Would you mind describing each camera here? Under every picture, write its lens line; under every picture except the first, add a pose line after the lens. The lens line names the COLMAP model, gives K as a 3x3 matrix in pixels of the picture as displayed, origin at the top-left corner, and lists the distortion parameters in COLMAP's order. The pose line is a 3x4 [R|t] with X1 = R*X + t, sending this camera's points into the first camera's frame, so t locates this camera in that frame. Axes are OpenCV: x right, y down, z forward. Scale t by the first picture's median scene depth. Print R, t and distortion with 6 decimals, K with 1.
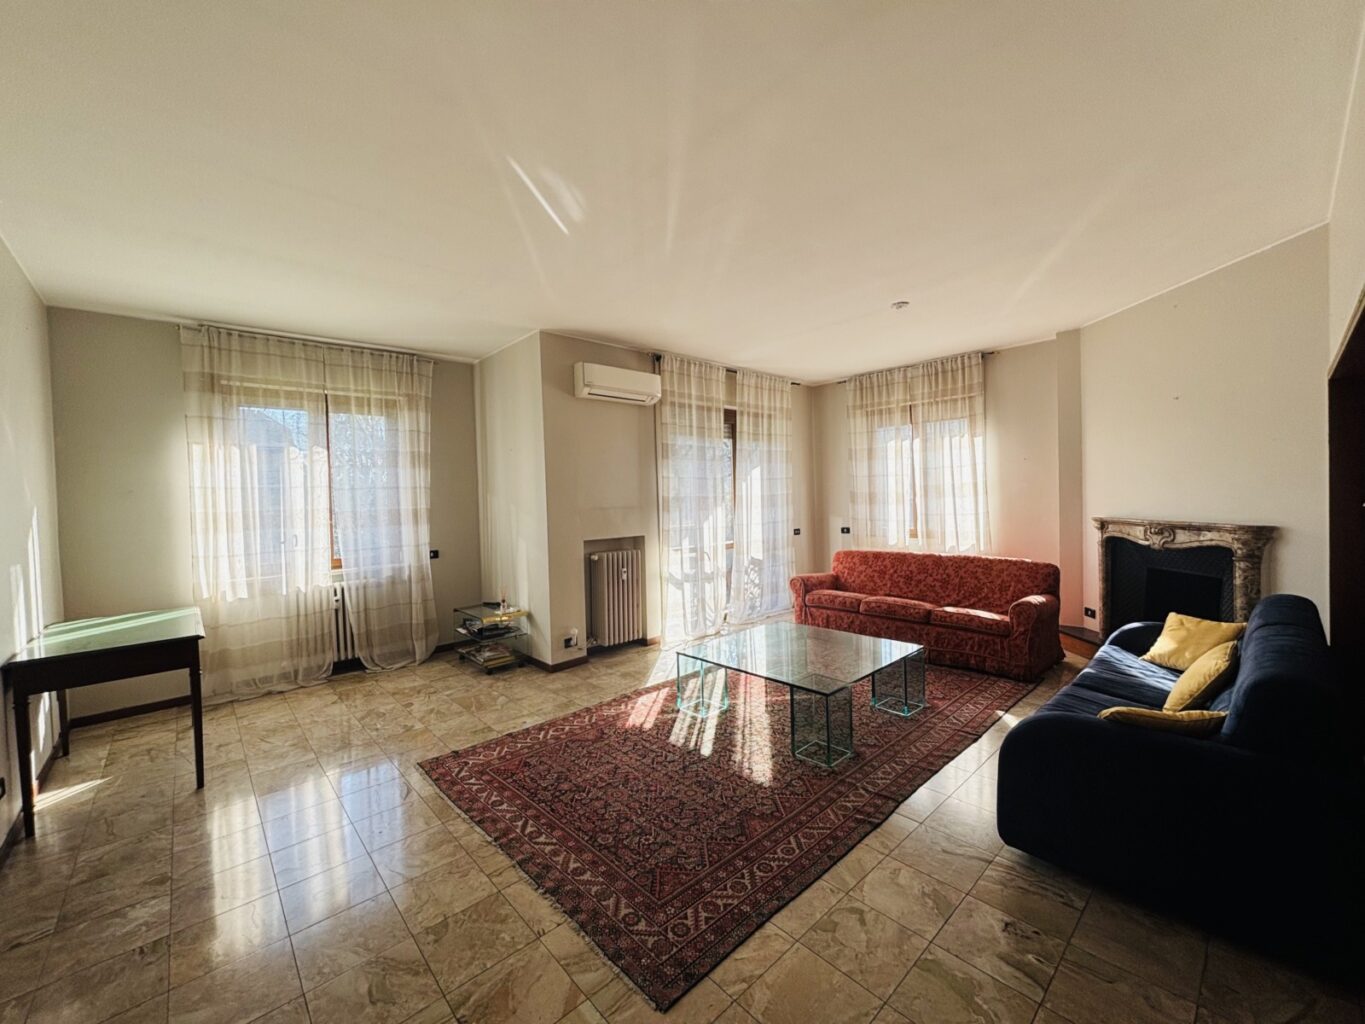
lens RADIAL K [[546.7, 0, 682.9], [0, 546.7, 509.5], [0, 0, 1]] dist [-0.001581, -0.000052]
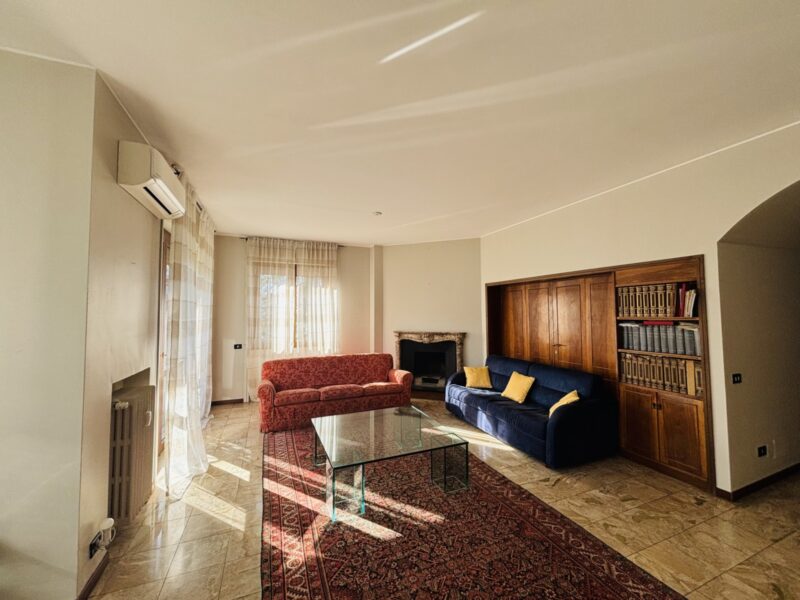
lens RADIAL K [[320.4, 0, 400.2], [0, 320.4, 298.5], [0, 0, 1]] dist [-0.001581, -0.000052]
pose [[0.348606, 0.068960, 0.934729, -0.486205], [0.018422, 0.996593, -0.080395, -0.014475], [-0.937088, 0.045246, 0.346147, 0.542529]]
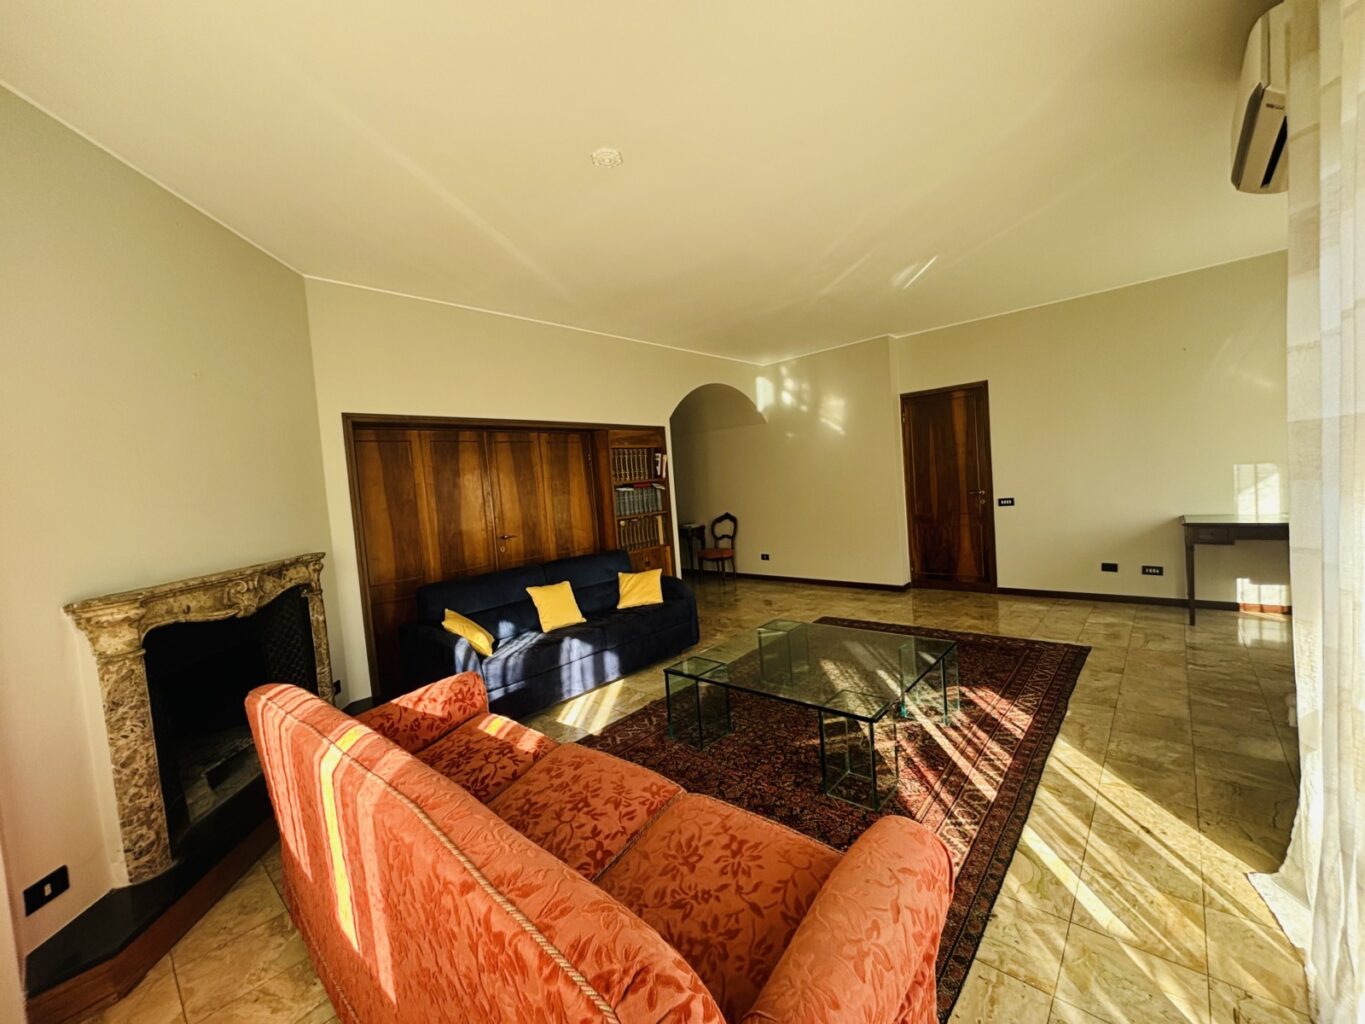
lens RADIAL K [[548.9, 0, 682.2], [0, 548.9, 506.8], [0, 0, 1]] dist [0.030168, -0.010035]
pose [[-0.989736, 0.108598, -0.092897, 0.385500], [0.101890, 0.992029, 0.074147, -0.041340], [0.100208, 0.063921, -0.992911, 1.504786]]
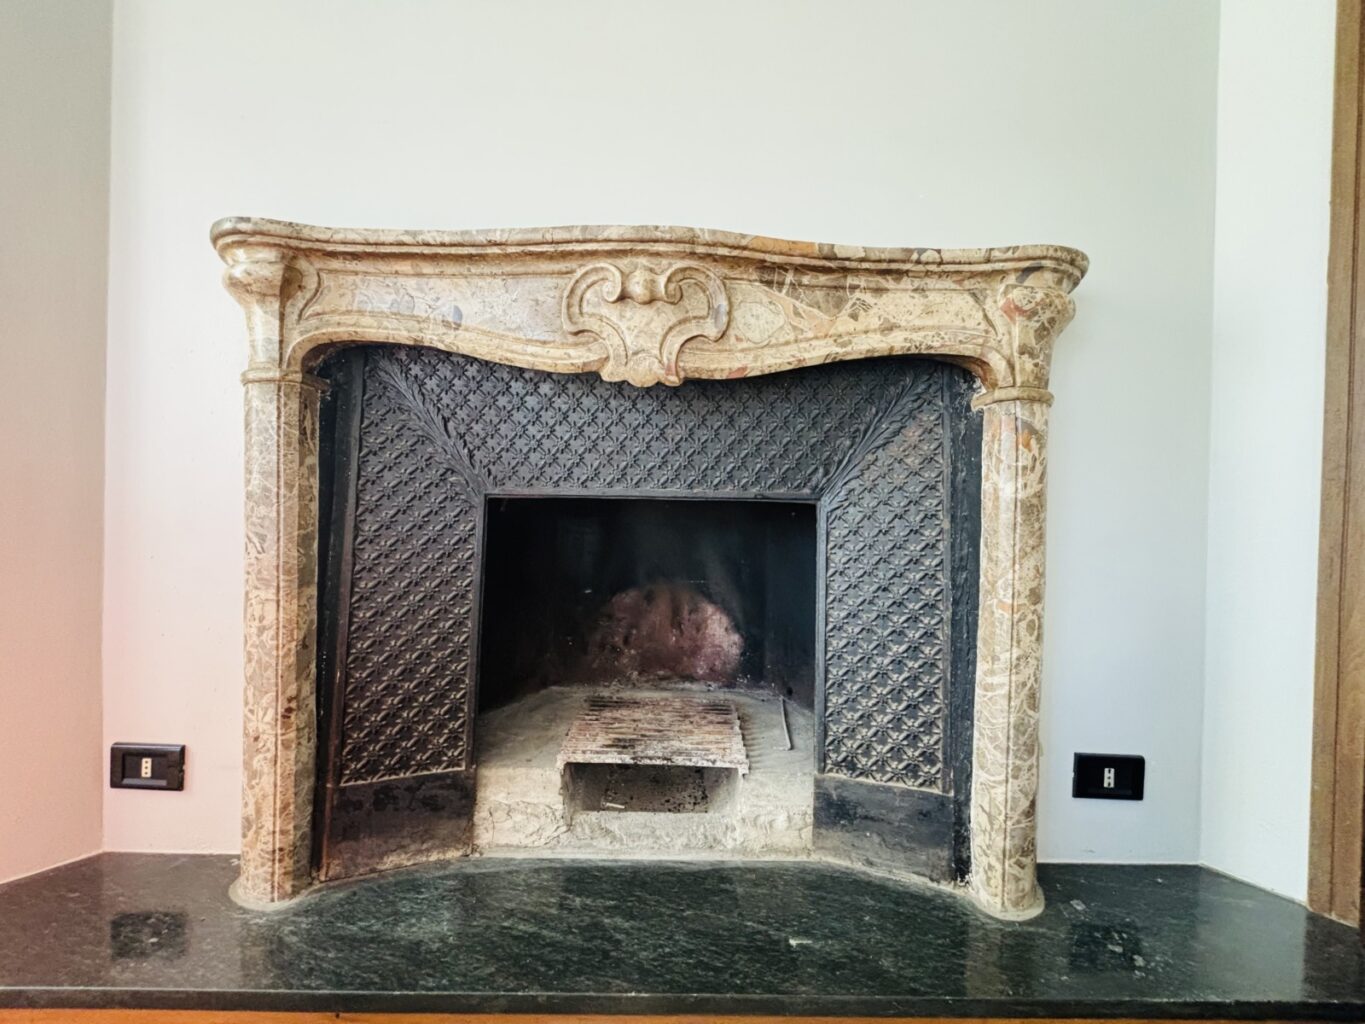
lens RADIAL K [[545.2, 0, 684.5], [0, 545.2, 509.9], [0, 0, 1]] dist [-0.001042, -0.000283]
pose [[-0.018710, 0.011373, 0.999760, 0.600172], [0.007704, 0.999907, -0.011230, 0.110897], [-0.999795, 0.007492, -0.018796, 0.891359]]
